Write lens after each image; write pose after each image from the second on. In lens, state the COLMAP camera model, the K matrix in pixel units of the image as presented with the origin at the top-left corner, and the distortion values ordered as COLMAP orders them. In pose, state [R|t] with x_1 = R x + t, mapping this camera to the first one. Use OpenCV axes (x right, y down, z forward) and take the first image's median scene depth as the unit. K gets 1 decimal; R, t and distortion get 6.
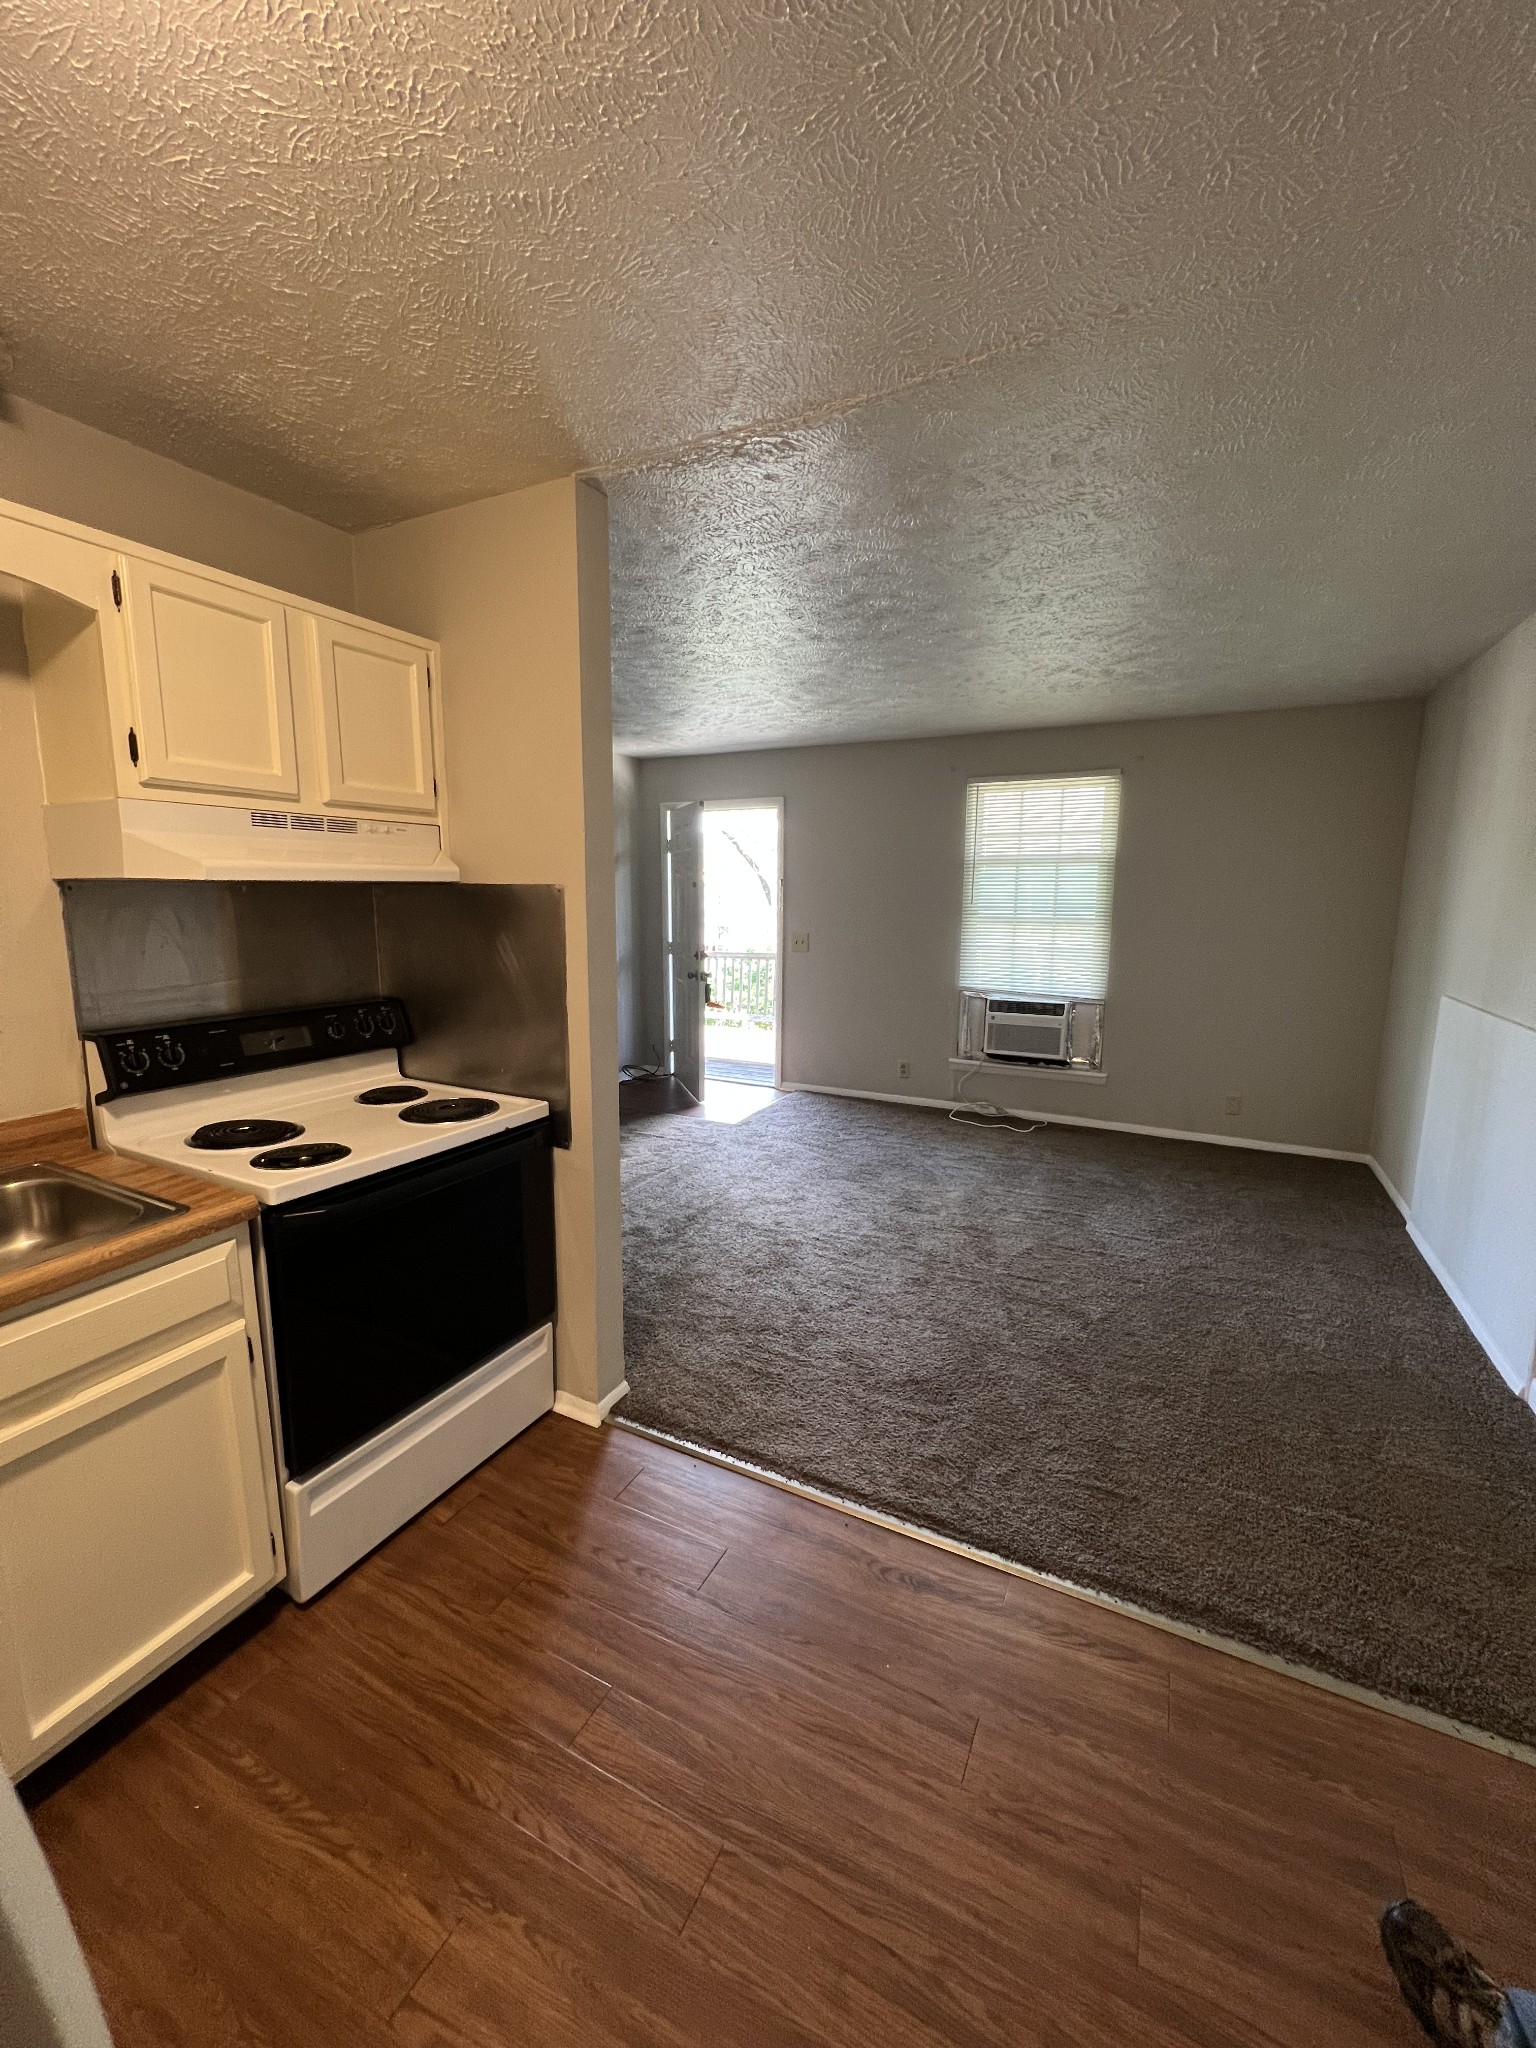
lens RADIAL K [[820.7, 0, 763.7], [0, 820.7, 1020.7], [0, 0, 1]] dist [-0.000524, -0.000532]
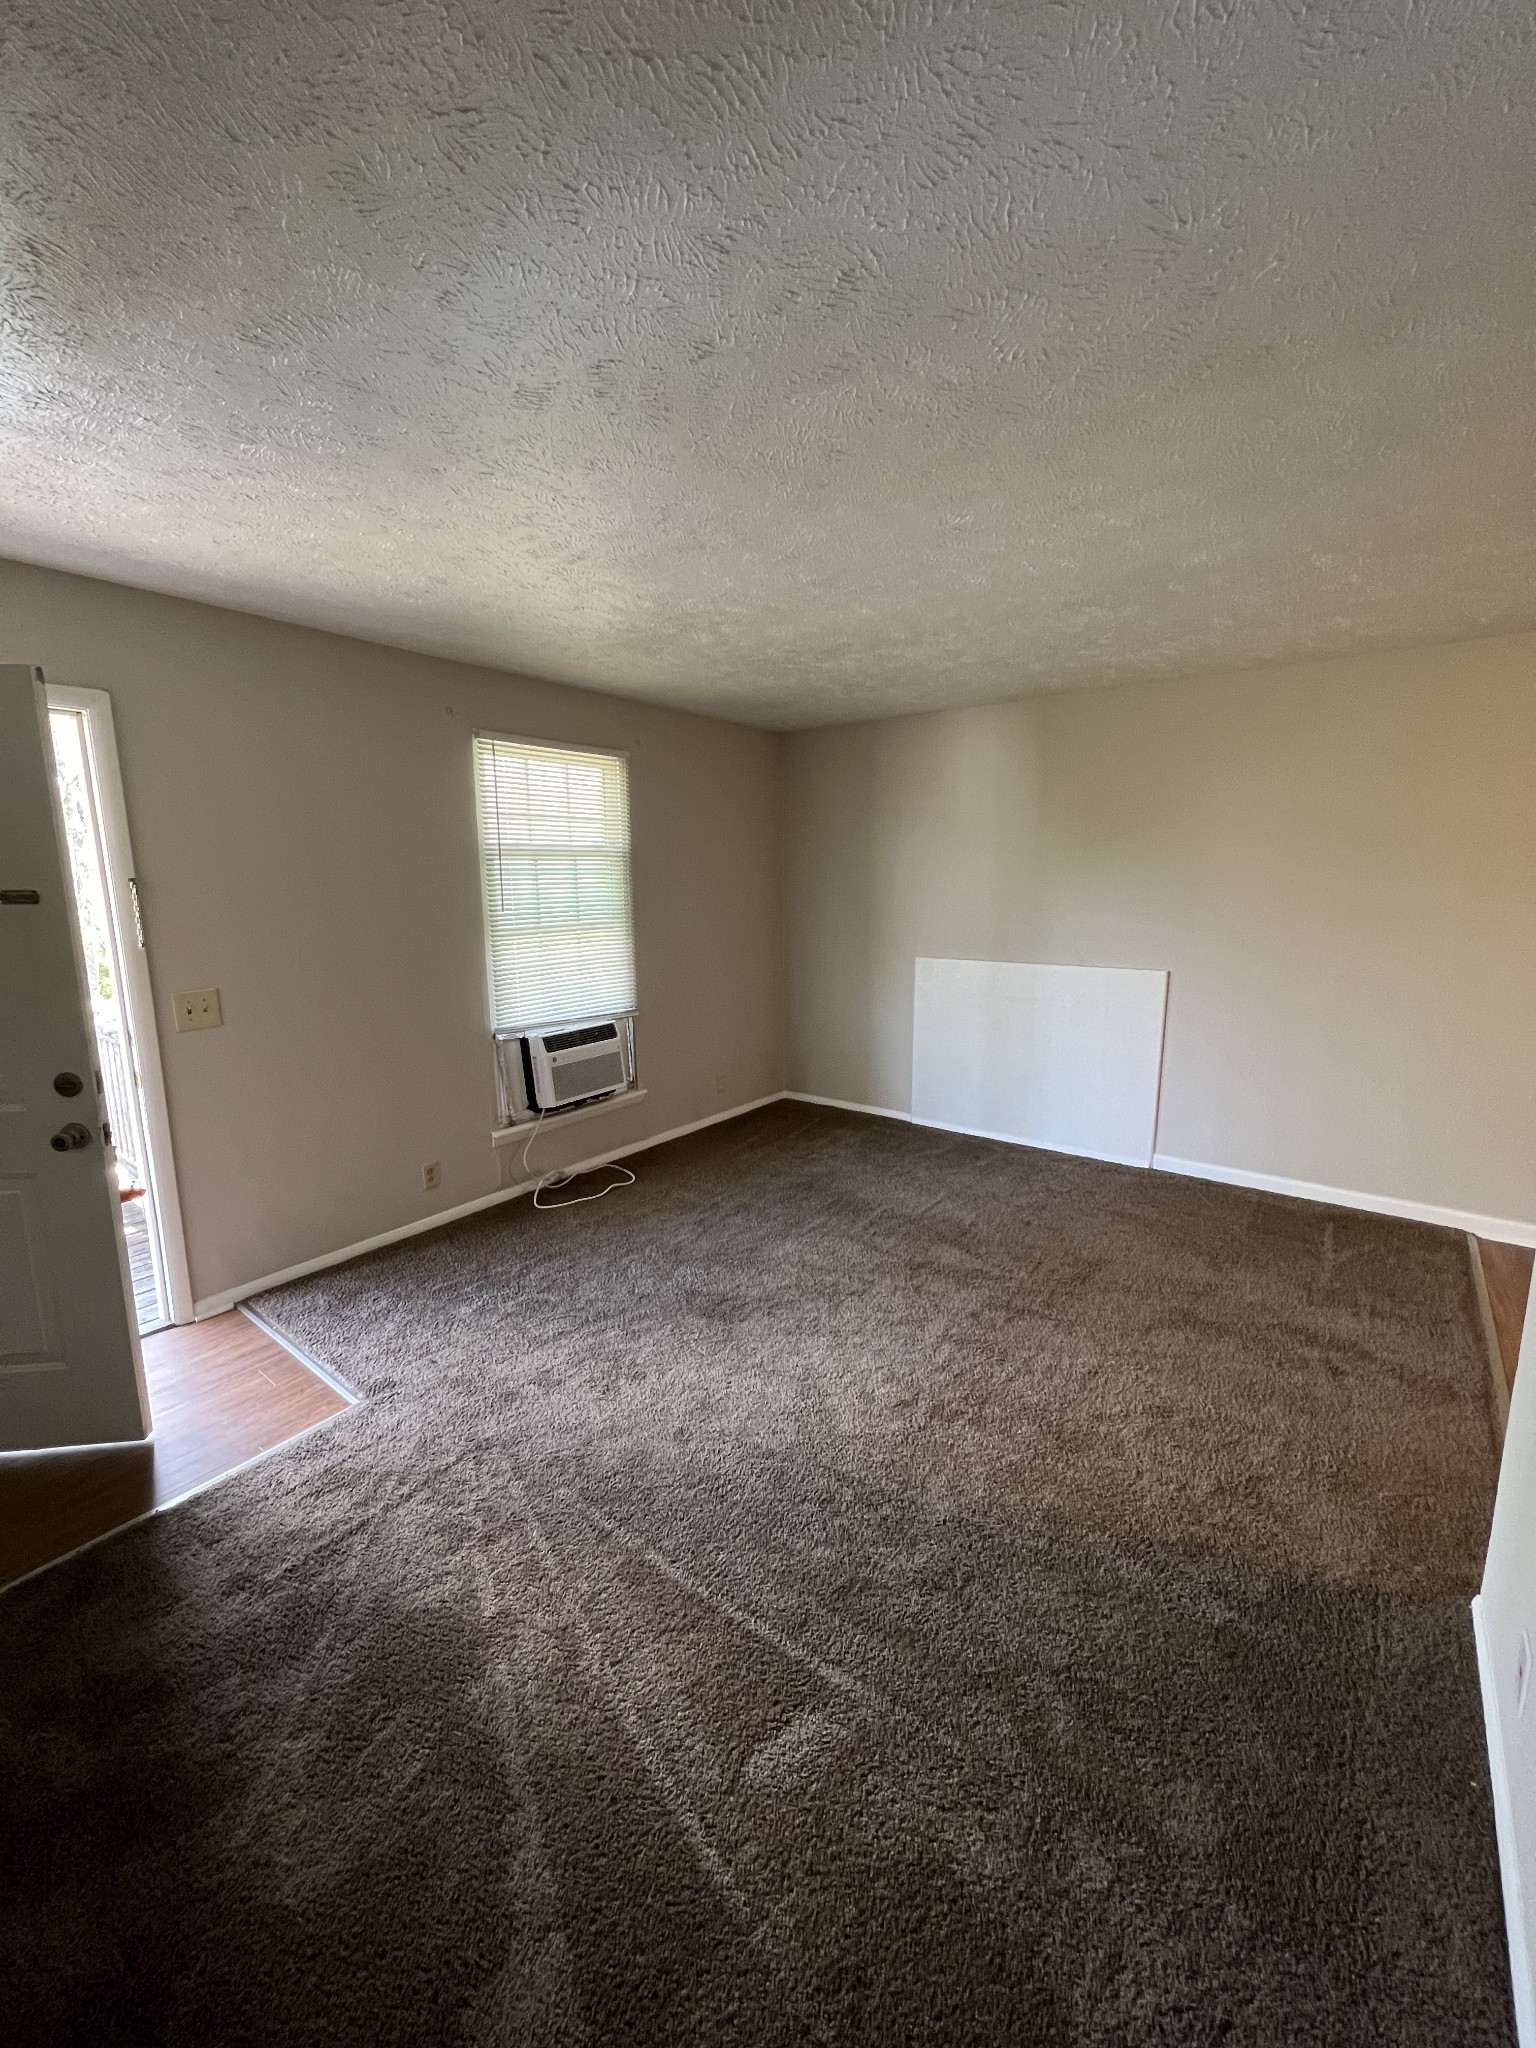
lens RADIAL K [[820.7, 0, 775.9], [0, 820.7, 1018.3], [0, 0, 1]] dist [-0.000524, -0.000532]
pose [[0.168216, -0.179154, 0.969333, -0.426902], [0.162742, 0.974900, 0.151941, -0.126966], [-0.972223, 0.132193, 0.193149, 0.673342]]
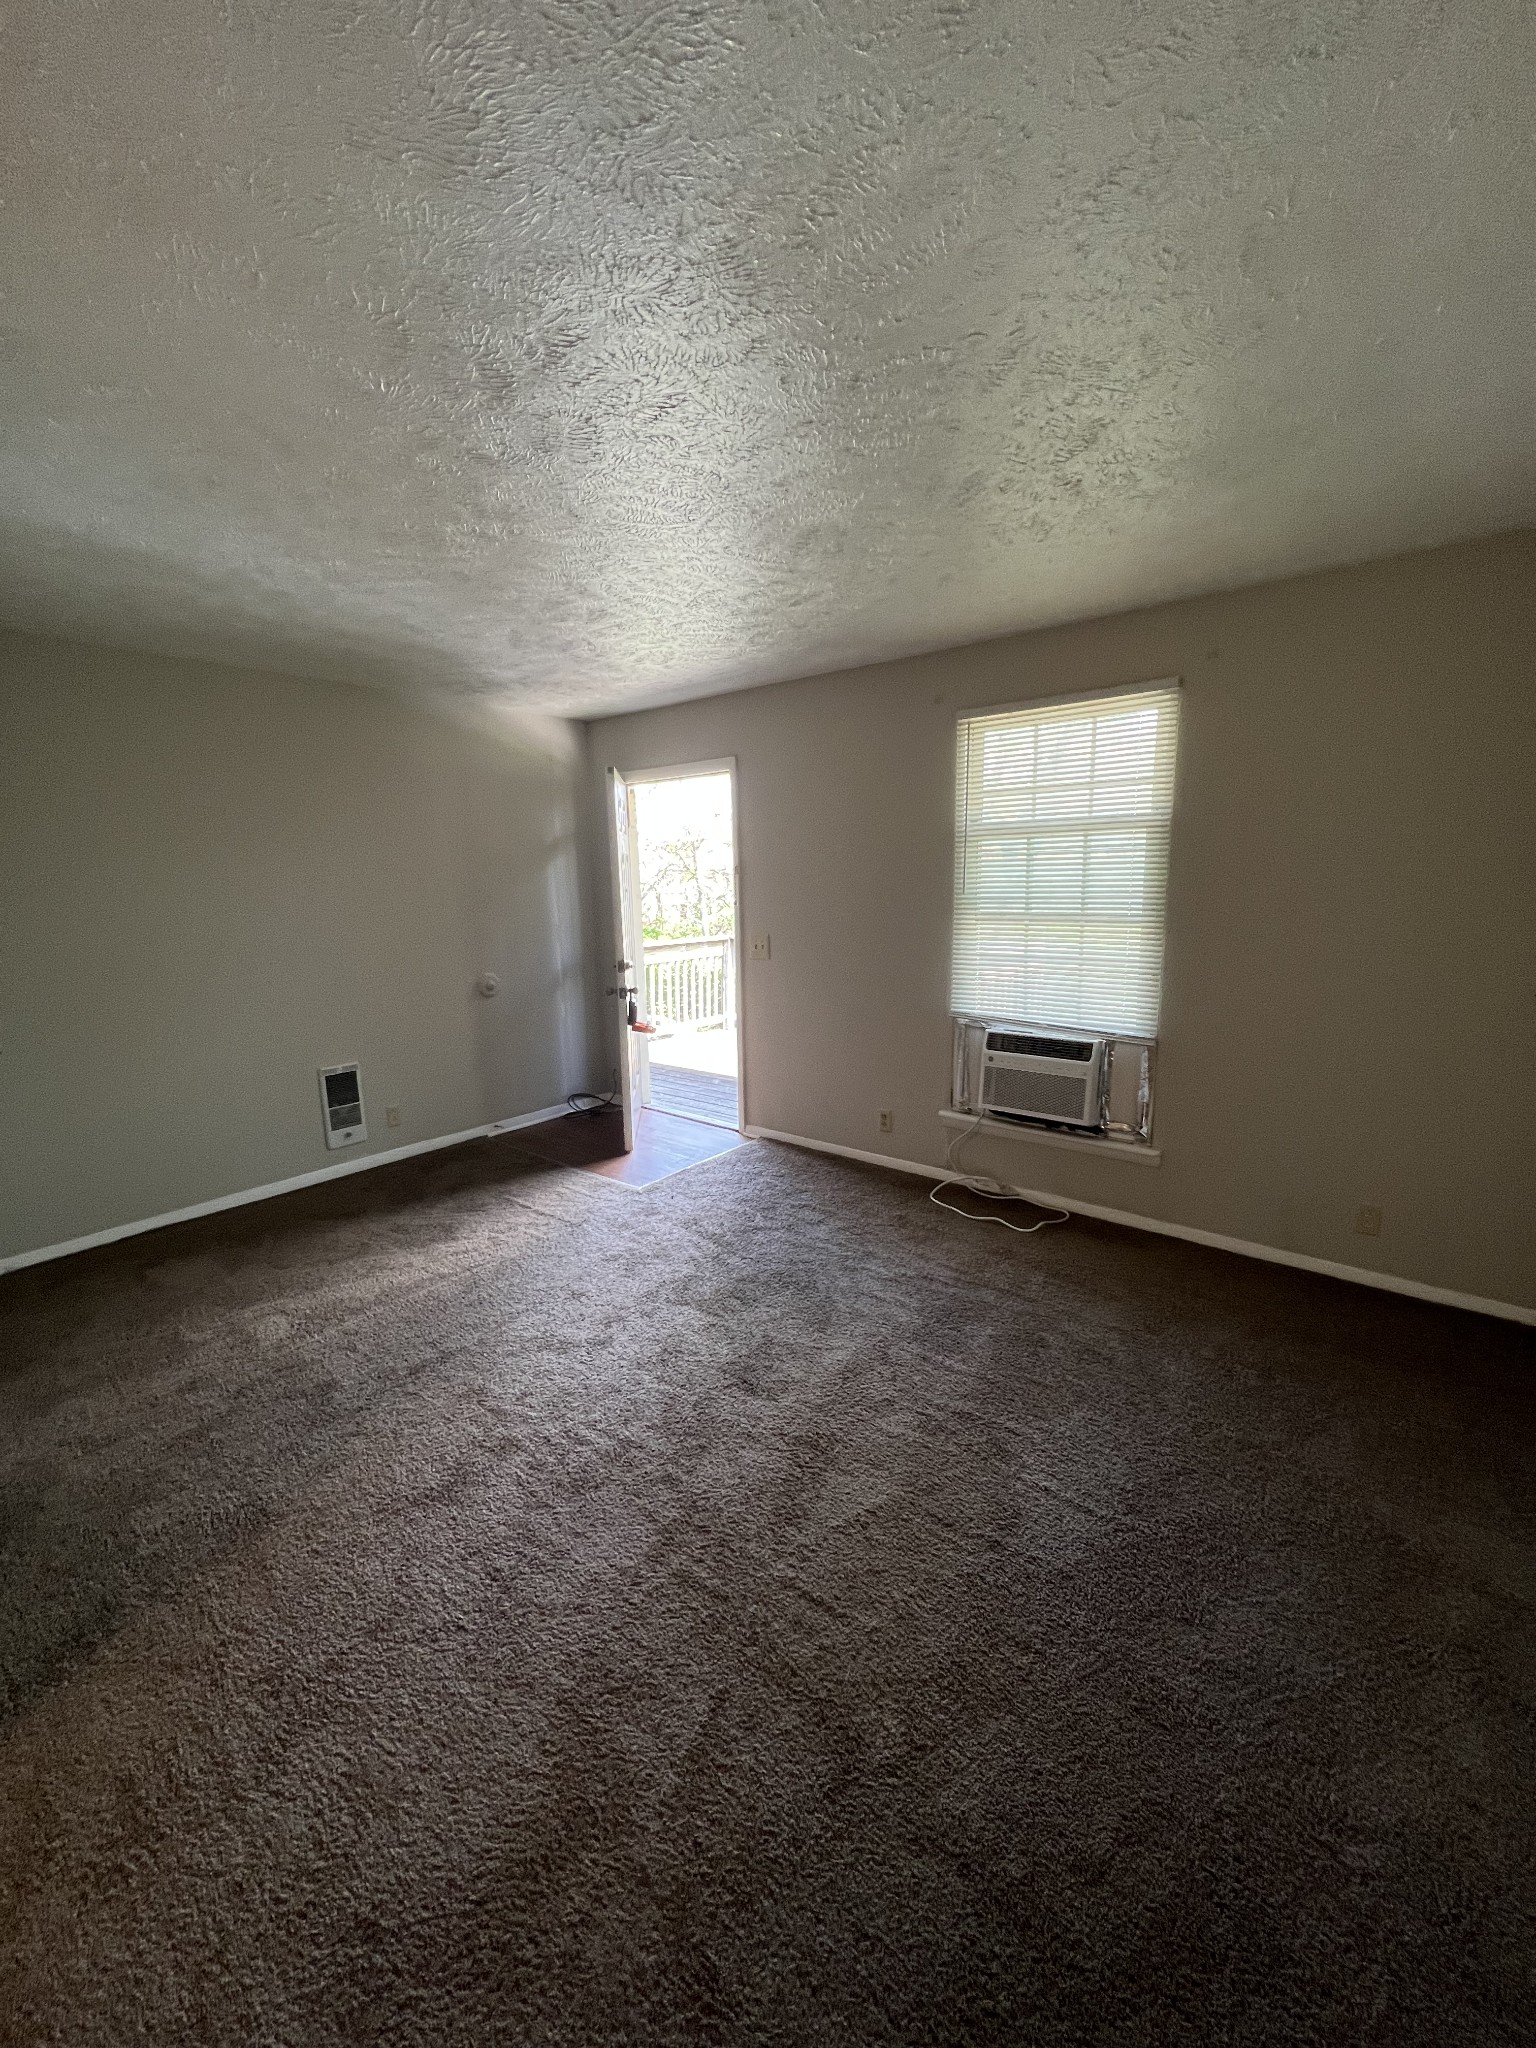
lens RADIAL K [[820.7, 0, 759.8], [0, 820.7, 1023.0], [0, 0, 1]] dist [-0.000524, -0.000532]
pose [[0.976139, 0.014696, -0.216649, 0.247342], [-0.009404, 0.999632, 0.025435, -0.051446], [0.216943, -0.022791, 0.975918, 0.293177]]
